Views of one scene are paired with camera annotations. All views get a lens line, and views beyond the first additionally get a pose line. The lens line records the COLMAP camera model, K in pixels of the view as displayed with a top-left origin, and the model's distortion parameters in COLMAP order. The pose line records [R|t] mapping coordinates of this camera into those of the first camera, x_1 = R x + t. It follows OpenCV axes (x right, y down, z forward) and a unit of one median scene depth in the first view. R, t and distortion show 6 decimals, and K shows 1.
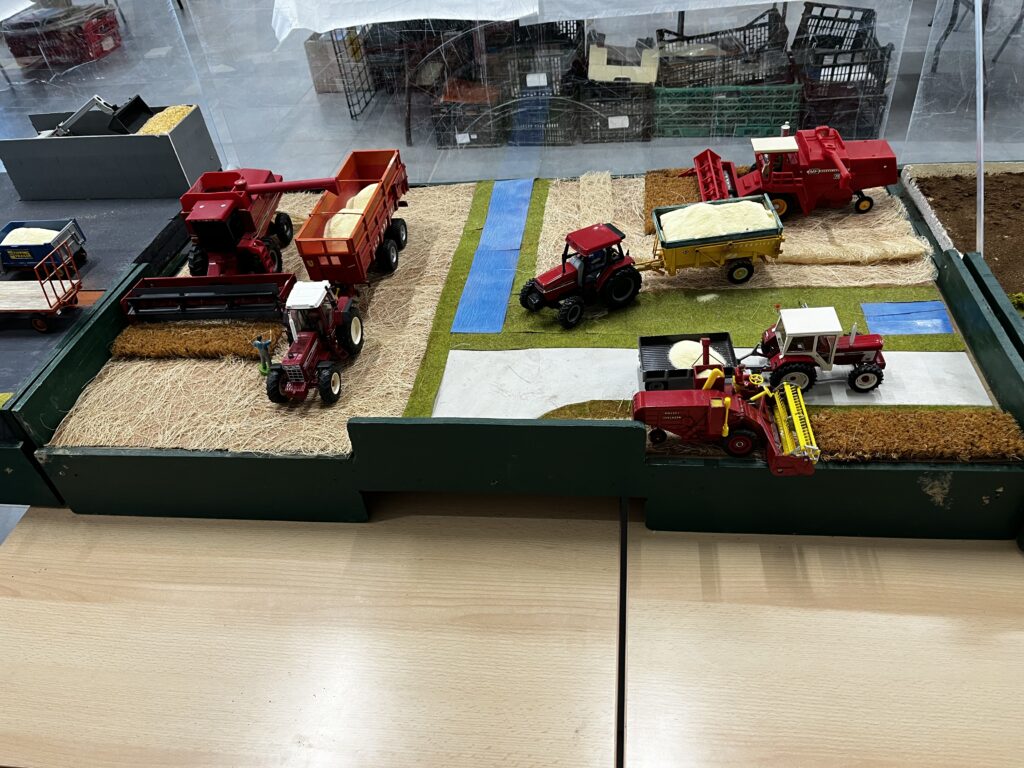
lens RADIAL K [[778.6, 0, 512.0], [0, 778.6, 384.0], [0, 0, 1]] dist [0.052144, -0.083482]
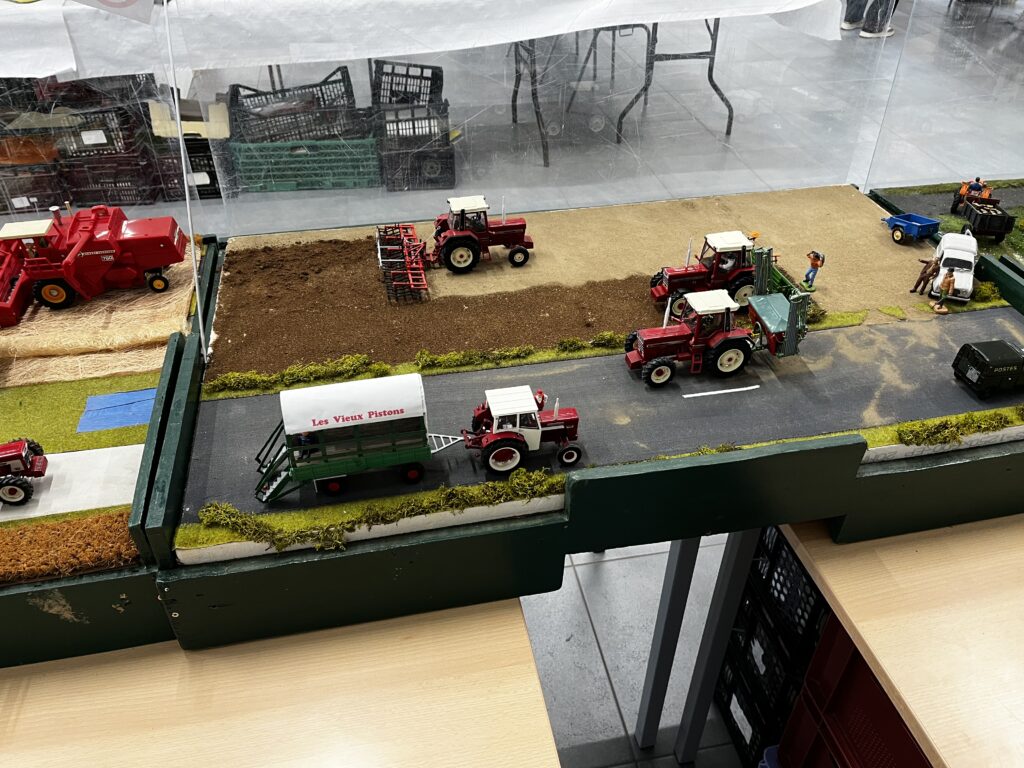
lens RADIAL K [[778.6, 0, 512.0], [0, 778.6, 384.0], [0, 0, 1]] dist [0.052144, -0.083482]
pose [[0.941788, -0.116701, 0.315303, 0.170565], [0.132506, 0.990755, -0.029086, -0.006305], [-0.308994, 0.069173, 0.948545, -0.013636]]
